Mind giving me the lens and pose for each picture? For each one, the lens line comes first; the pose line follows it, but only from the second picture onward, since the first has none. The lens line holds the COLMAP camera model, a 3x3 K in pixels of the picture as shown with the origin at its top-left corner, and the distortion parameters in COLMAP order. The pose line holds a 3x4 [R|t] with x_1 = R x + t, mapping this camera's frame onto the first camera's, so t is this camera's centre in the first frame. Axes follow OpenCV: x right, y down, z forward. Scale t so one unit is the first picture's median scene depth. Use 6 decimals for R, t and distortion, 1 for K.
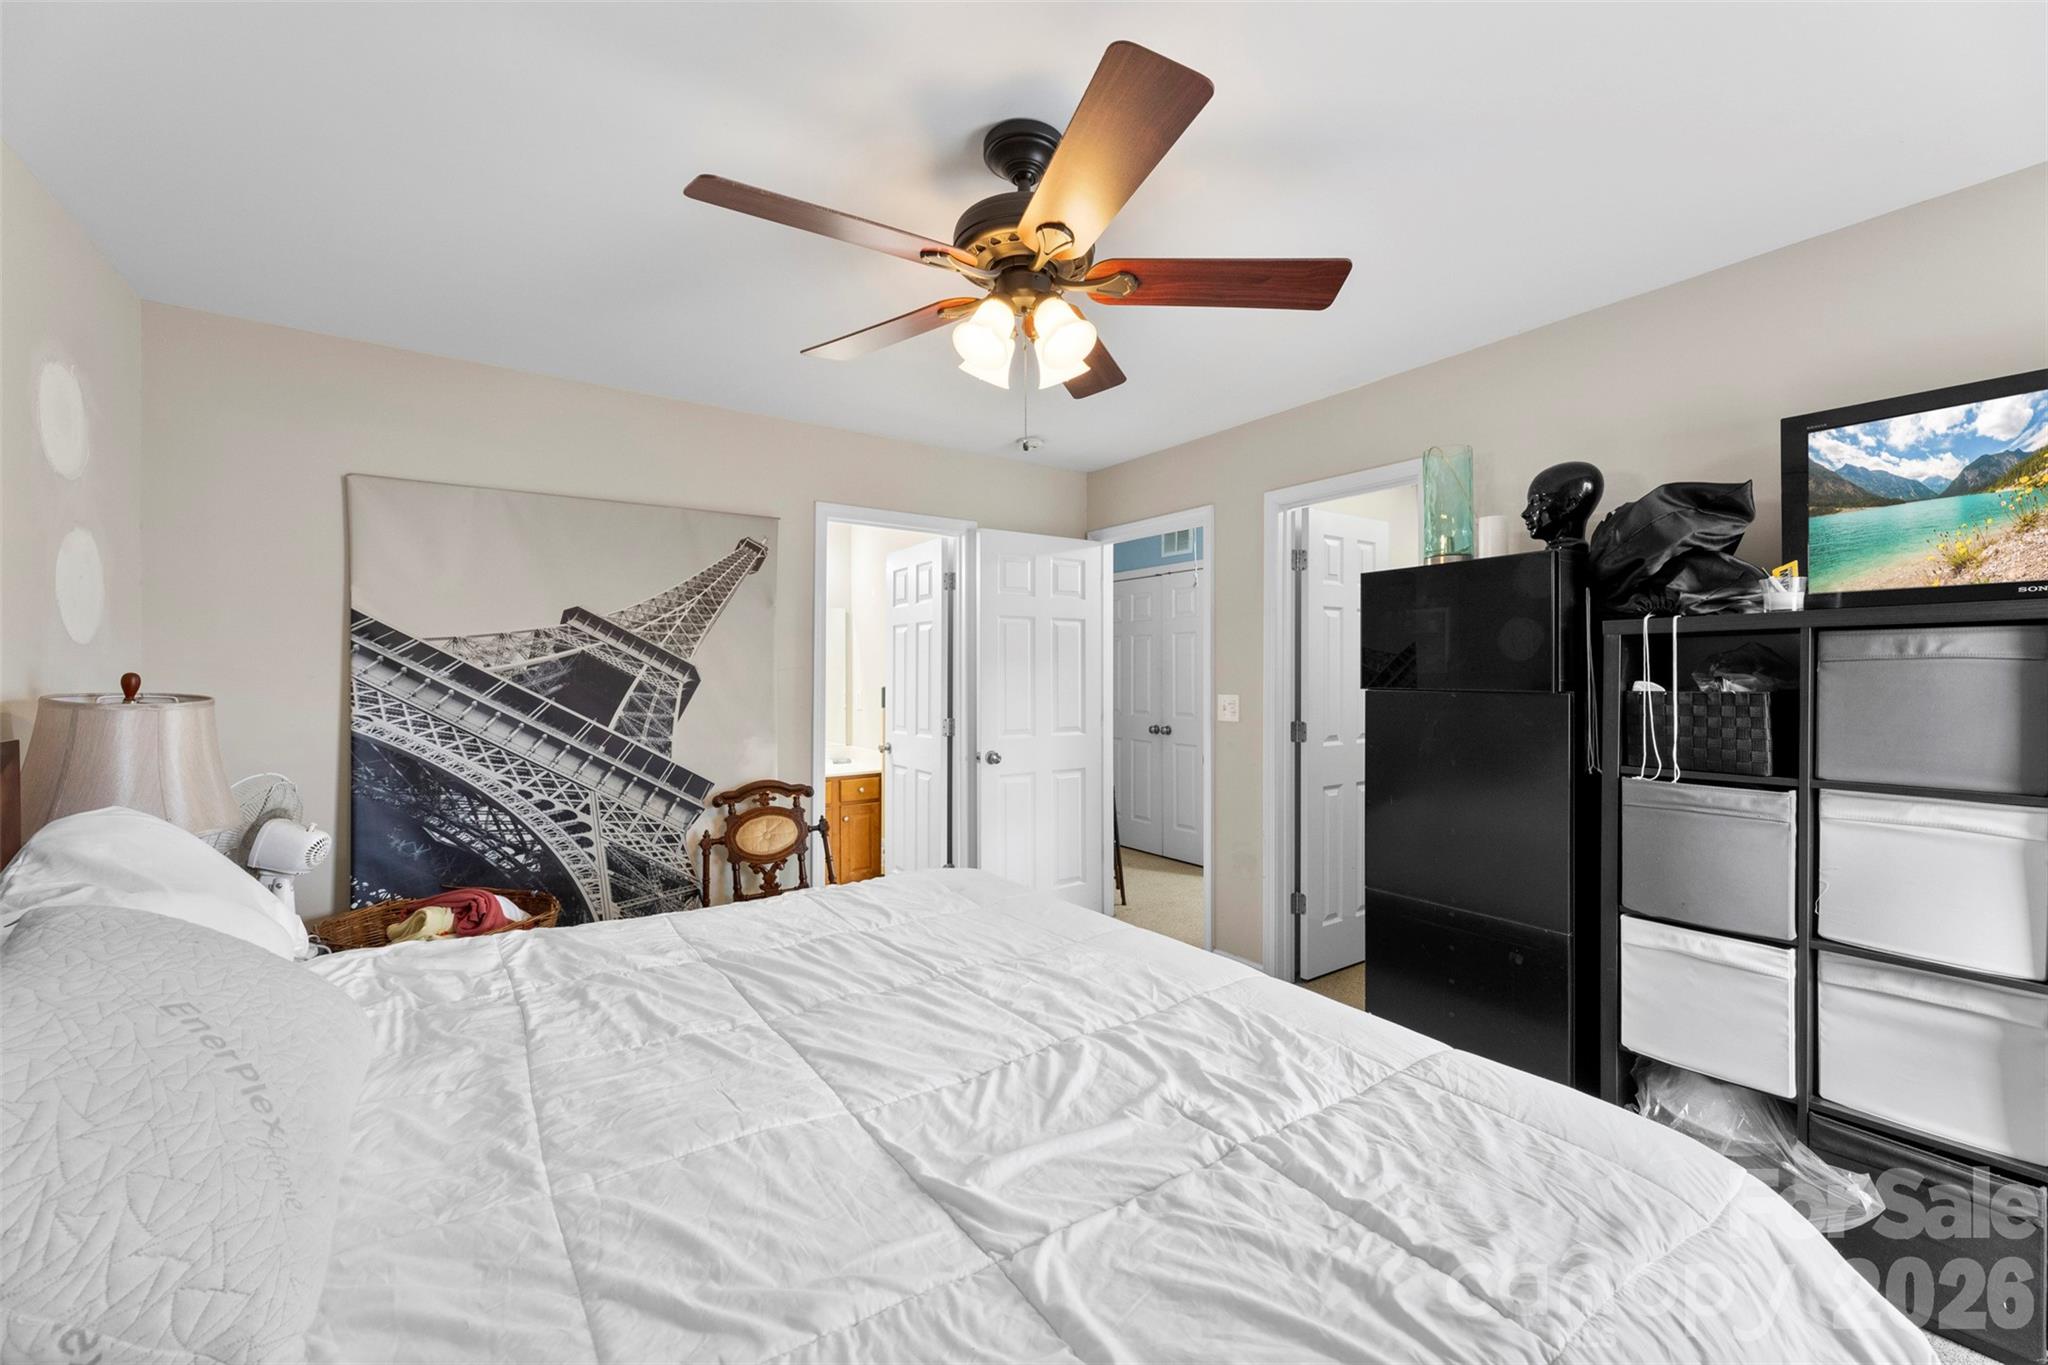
lens RADIAL K [[819.0, 0, 1024.5], [0, 819.0, 674.4], [0, 0, 1]] dist [0.001494, 0.000148]
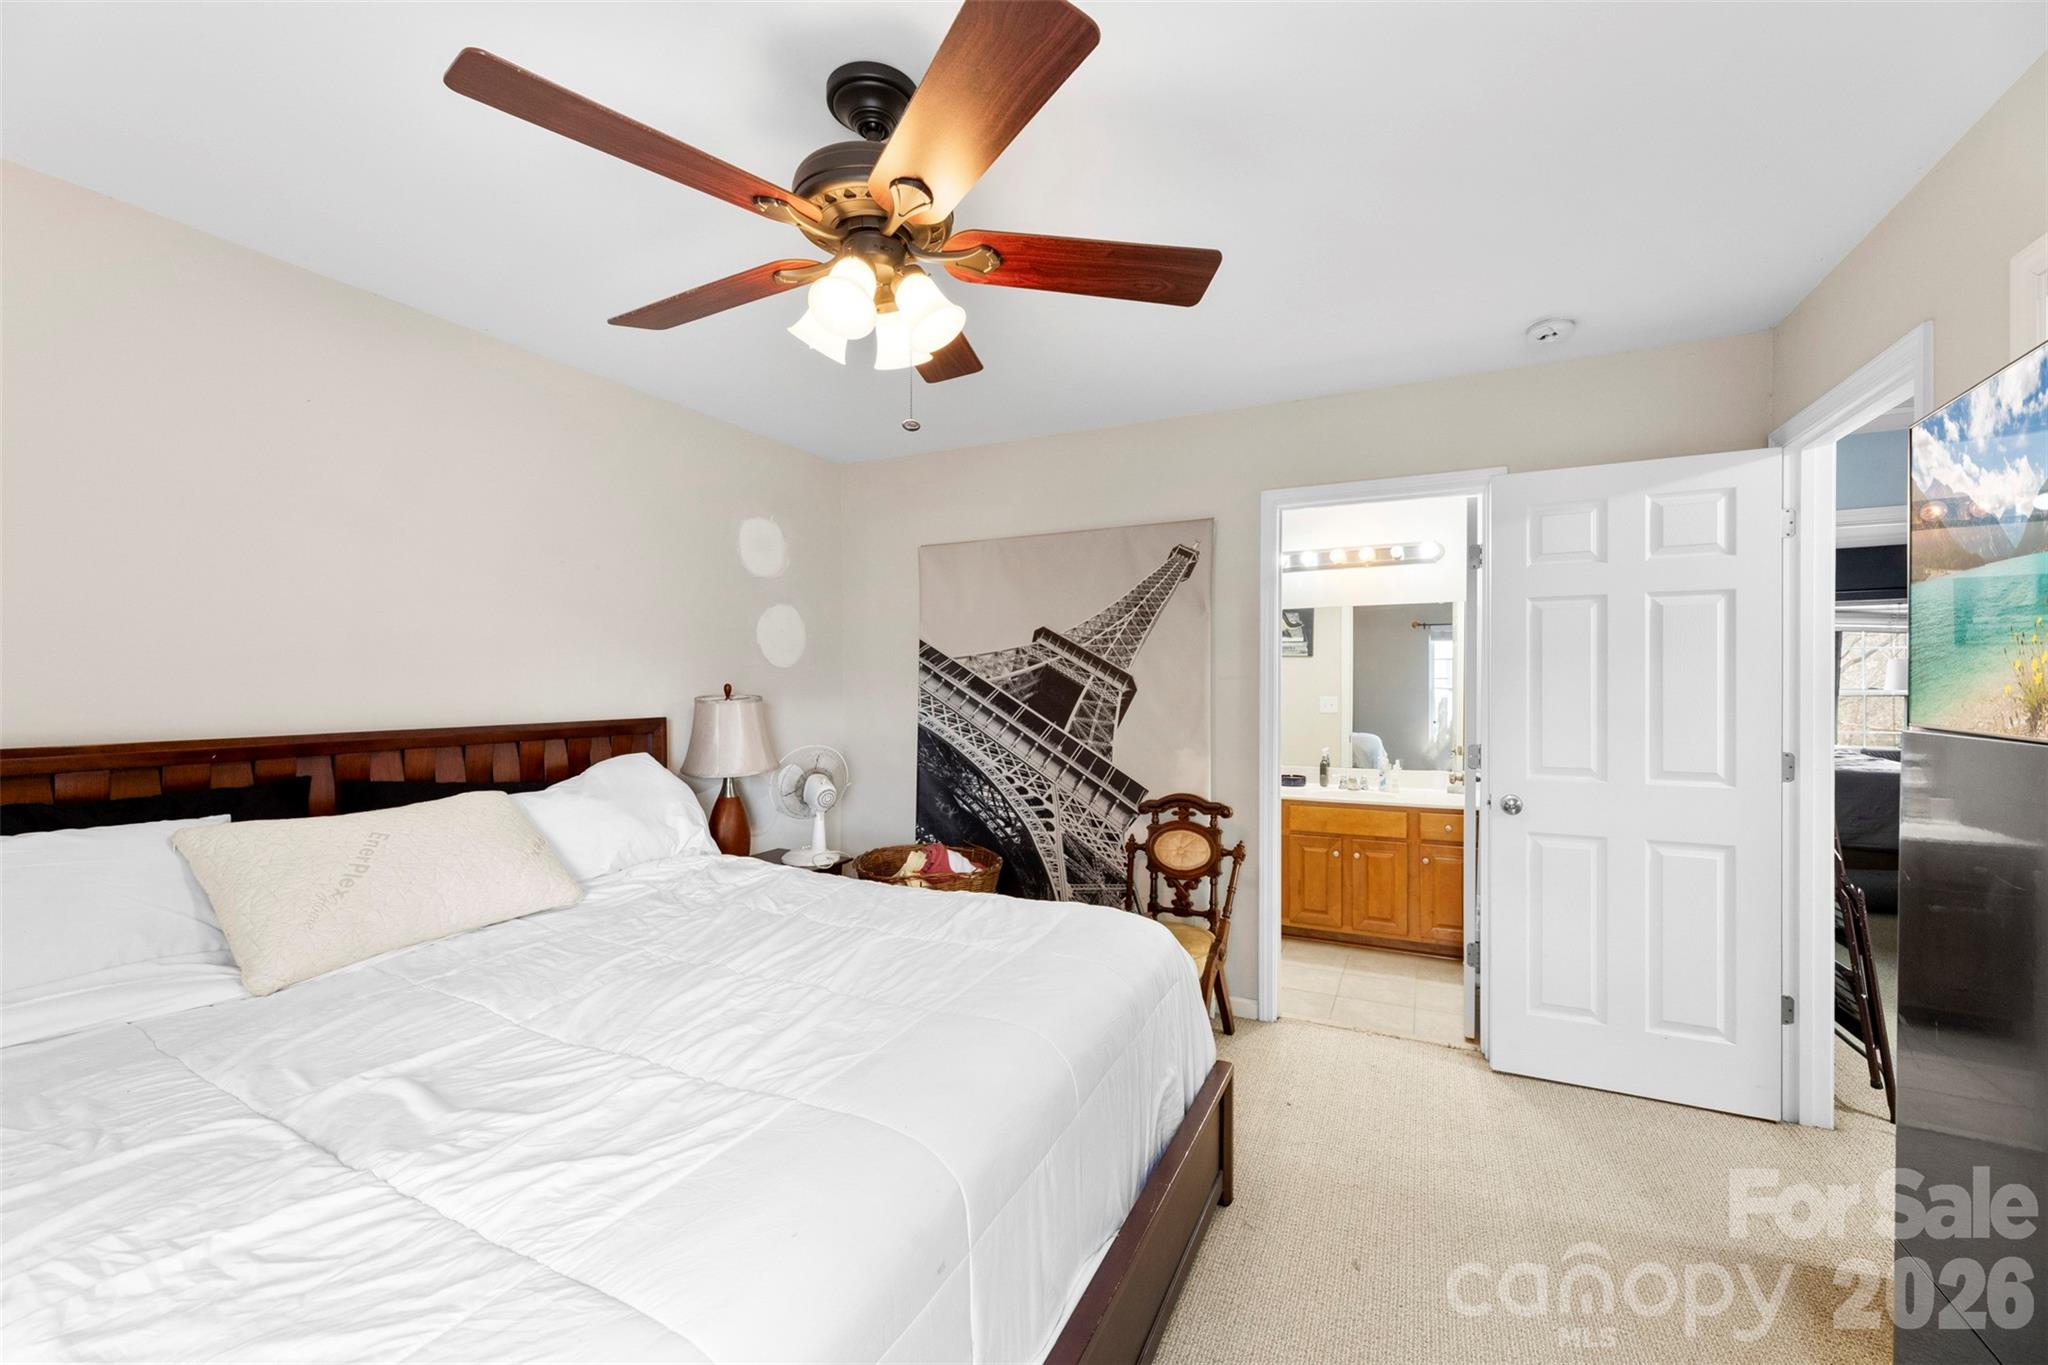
lens RADIAL K [[825.3, 0, 1018.3], [0, 825.3, 686.7], [0, 0, 1]] dist [-0.000168, 0.000082]
pose [[0.481239, 0.004490, -0.876578, 0.480774], [0.000647, 0.999985, 0.005477, -0.002754], [0.876589, -0.003203, 0.481228, 0.389540]]
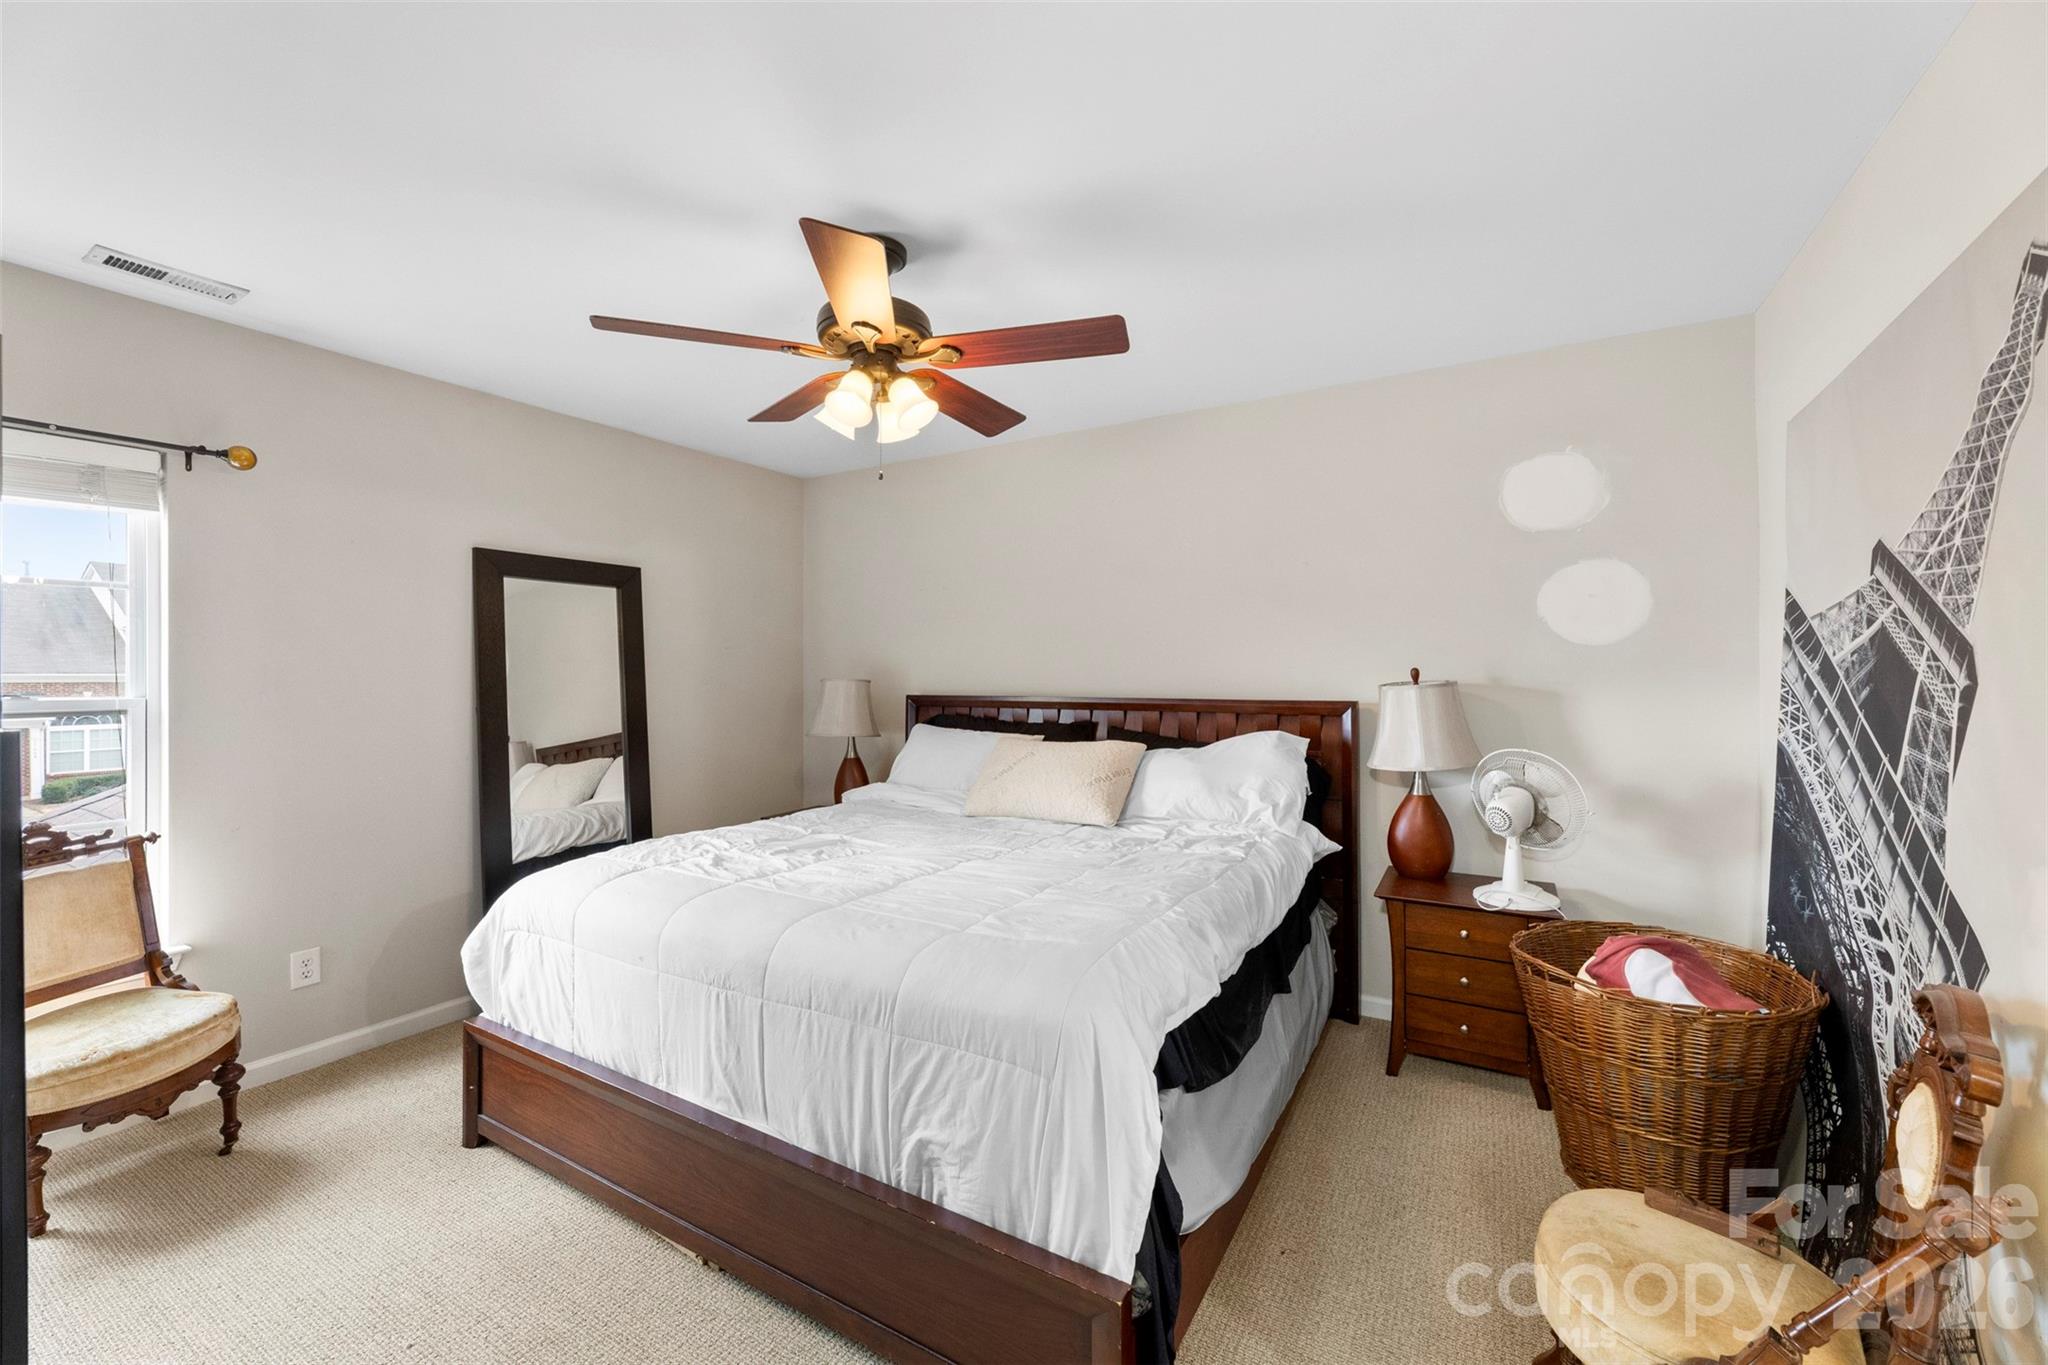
lens RADIAL K [[819.0, 0, 1024.5], [0, 819.0, 674.4], [0, 0, 1]] dist [0.001494, 0.000148]
pose [[-0.911790, 0.002996, -0.410646, 0.172843], [-0.000494, 0.999965, 0.008392, -0.000017], [0.410657, 0.007854, -0.911756, 1.245660]]
